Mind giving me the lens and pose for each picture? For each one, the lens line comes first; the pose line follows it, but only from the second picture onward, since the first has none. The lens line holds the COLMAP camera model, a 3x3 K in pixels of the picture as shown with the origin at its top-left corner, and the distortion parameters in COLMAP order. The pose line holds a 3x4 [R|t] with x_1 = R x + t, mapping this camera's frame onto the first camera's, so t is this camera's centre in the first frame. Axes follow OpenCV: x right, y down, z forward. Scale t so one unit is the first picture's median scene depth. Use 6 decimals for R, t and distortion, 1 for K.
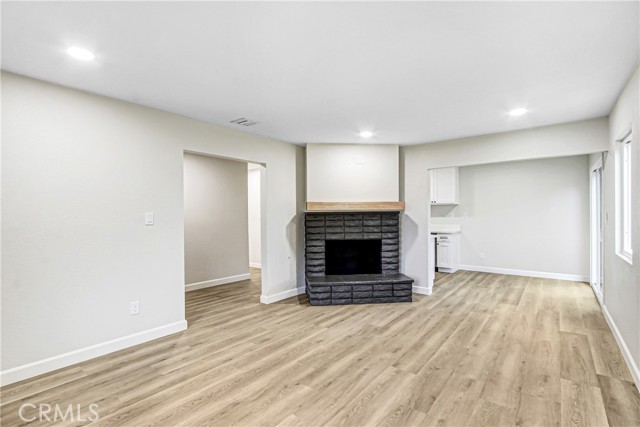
lens RADIAL K [[306.6, 0, 317.5], [0, 306.6, 218.2], [0, 0, 1]] dist [-0.014845, 0.000114]
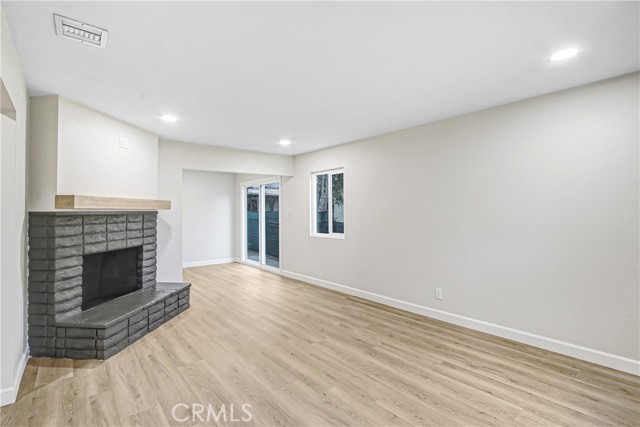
lens RADIAL K [[288.1, 0, 317.6], [0, 288.1, 209.6], [0, 0, 1]] dist [-0.012389, 0.000751]
pose [[0.197612, 0.019359, 0.980089, -0.463209], [0.004180, 0.999779, -0.020591, -0.009777], [-0.980271, 0.008166, 0.197488, 0.400126]]
